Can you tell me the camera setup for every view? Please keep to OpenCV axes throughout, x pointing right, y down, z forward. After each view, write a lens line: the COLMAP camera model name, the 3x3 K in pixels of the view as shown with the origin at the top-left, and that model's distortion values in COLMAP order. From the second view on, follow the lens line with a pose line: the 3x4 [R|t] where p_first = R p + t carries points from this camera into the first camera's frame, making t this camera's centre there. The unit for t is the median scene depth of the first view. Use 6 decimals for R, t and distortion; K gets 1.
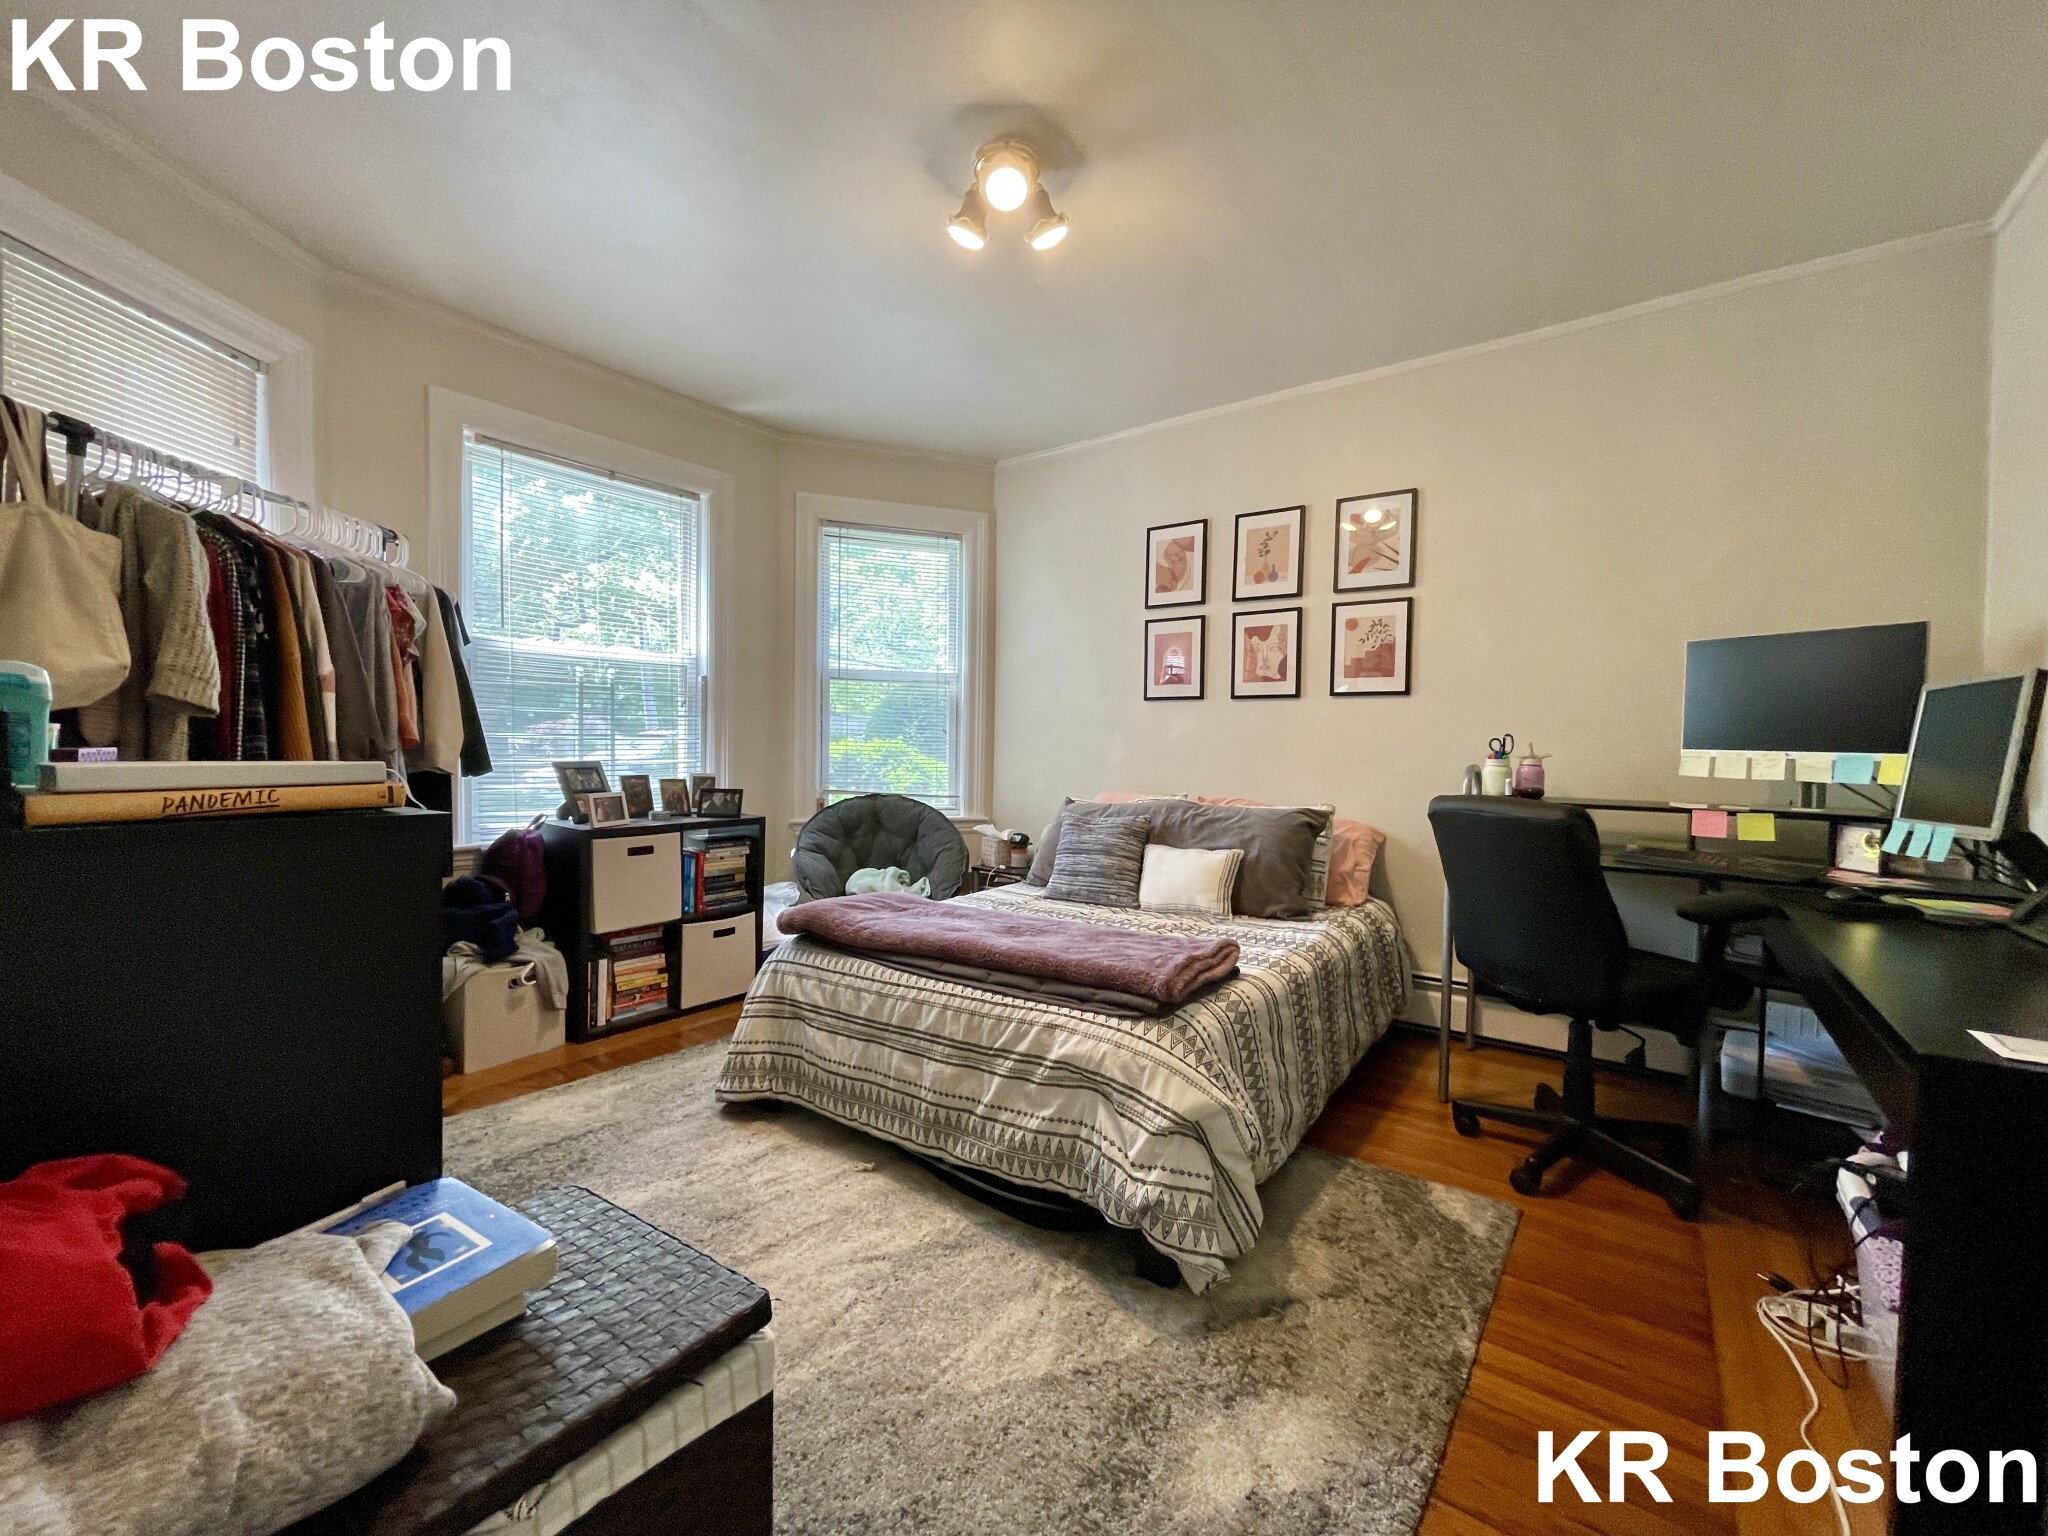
lens RADIAL K [[821.7, 0, 1024.0], [0, 821.7, 768.0], [0, 0, 1]] dist [-0.000429, -0.000182]
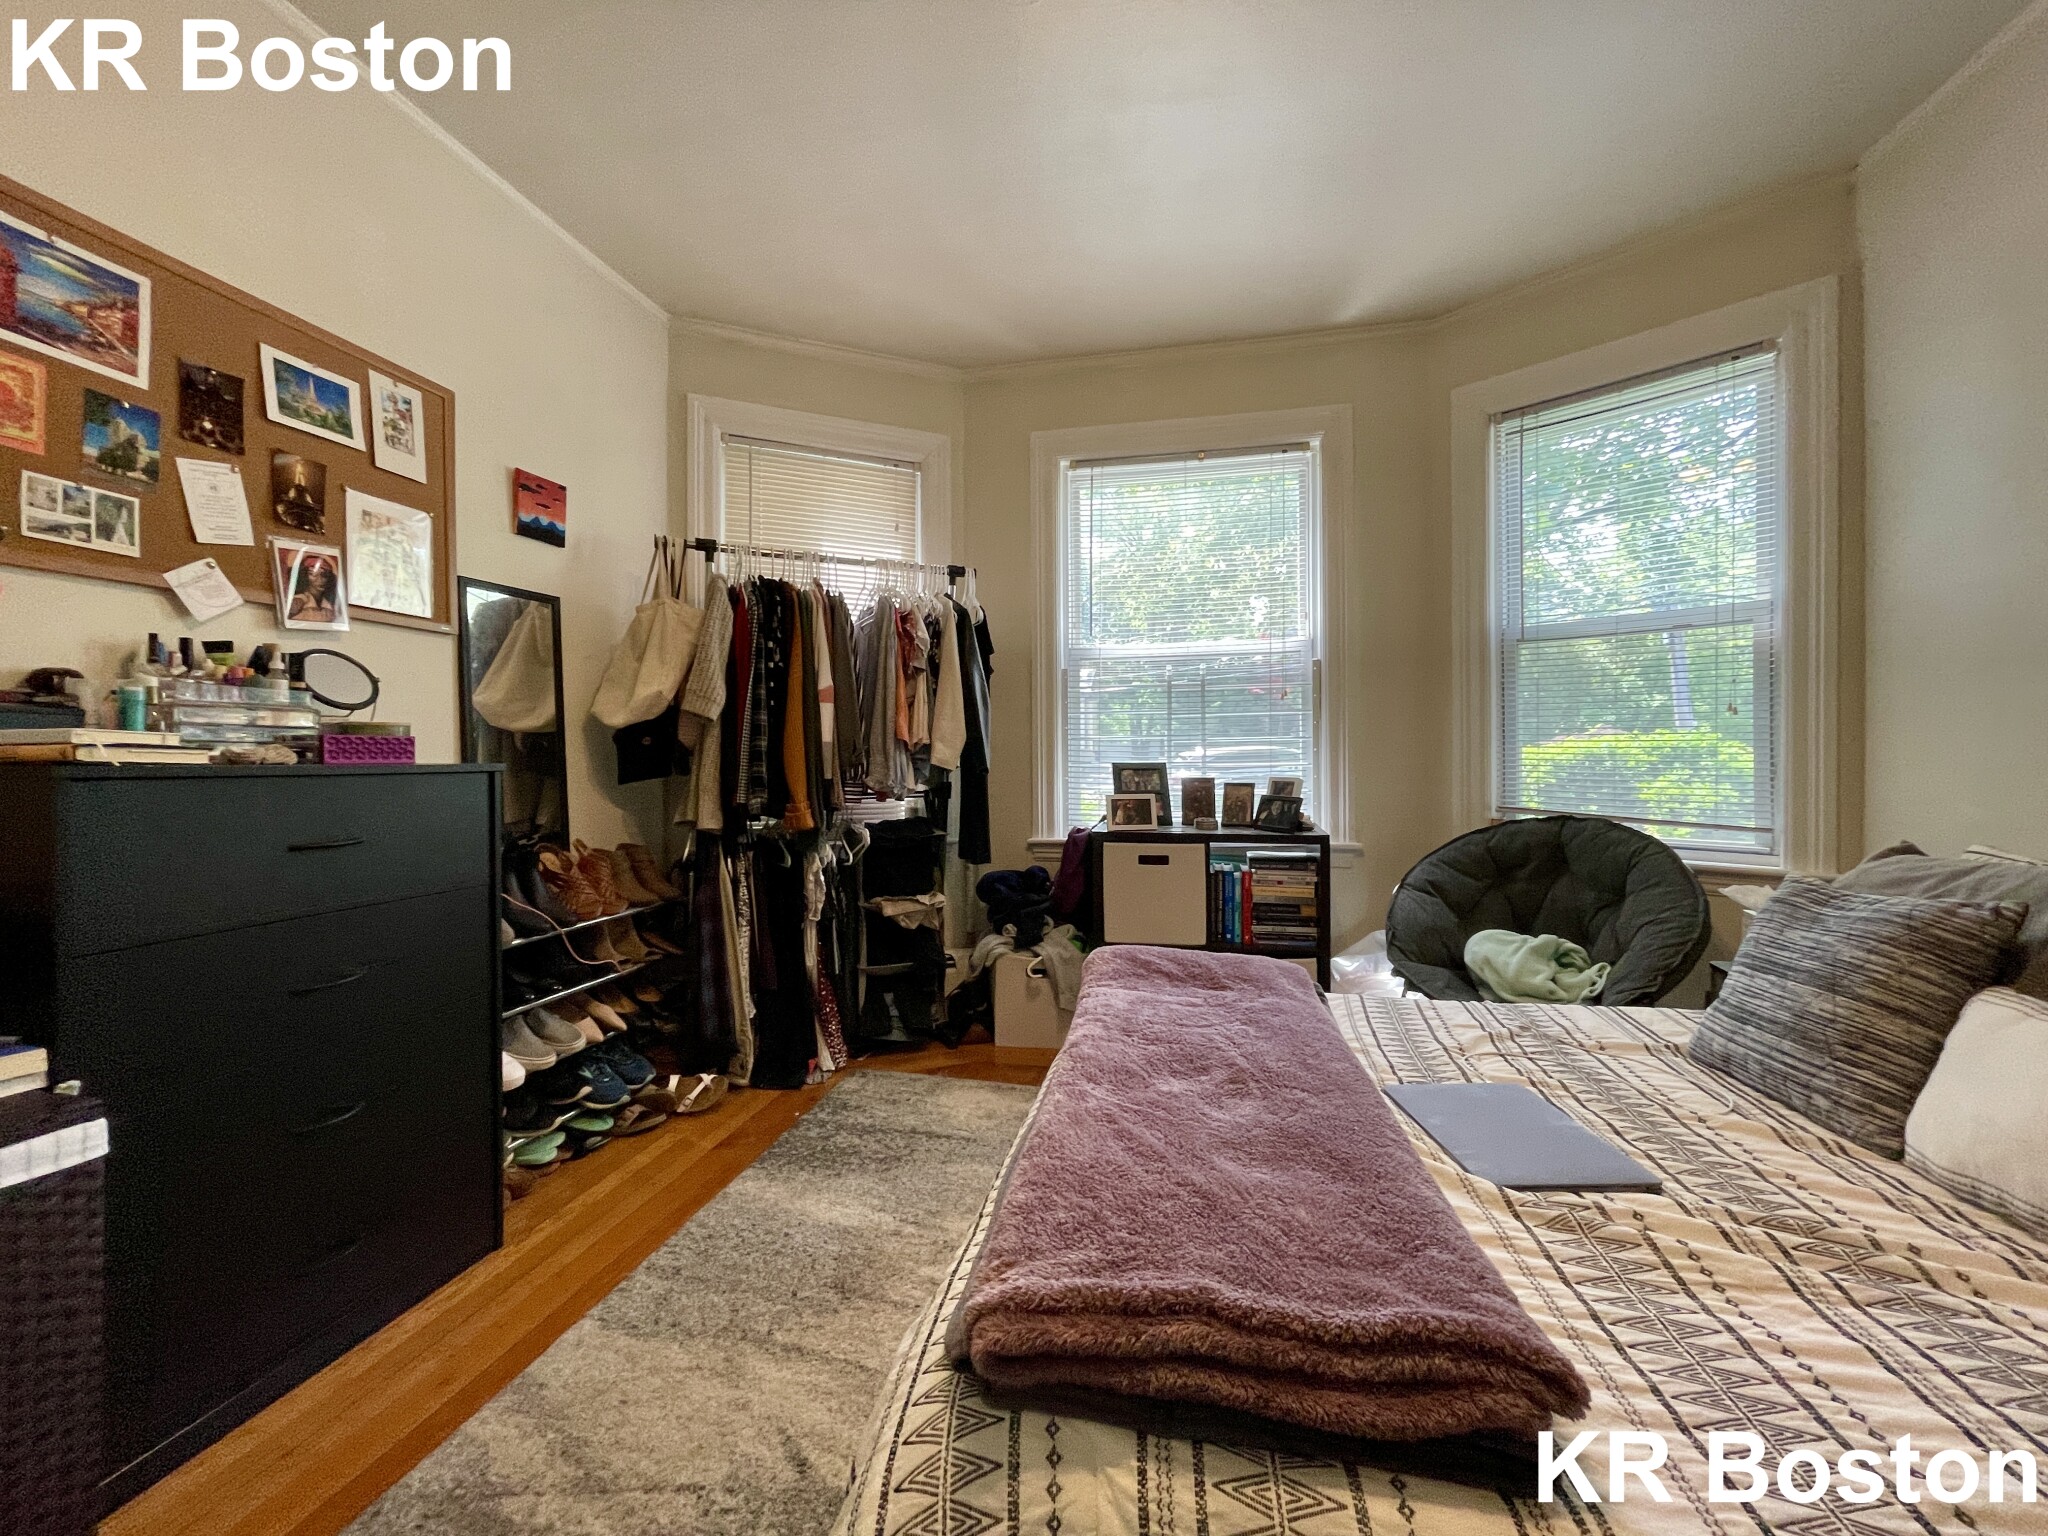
lens RADIAL K [[830.1, 0, 1031.4], [0, 830.1, 761.3], [0, 0, 1]] dist [-0.000185, -0.000184]
pose [[0.419185, -0.010160, -0.907844, 0.297920], [-0.017045, 0.999673, -0.019058, 0.012259], [0.907741, 0.023463, 0.418874, 0.487376]]
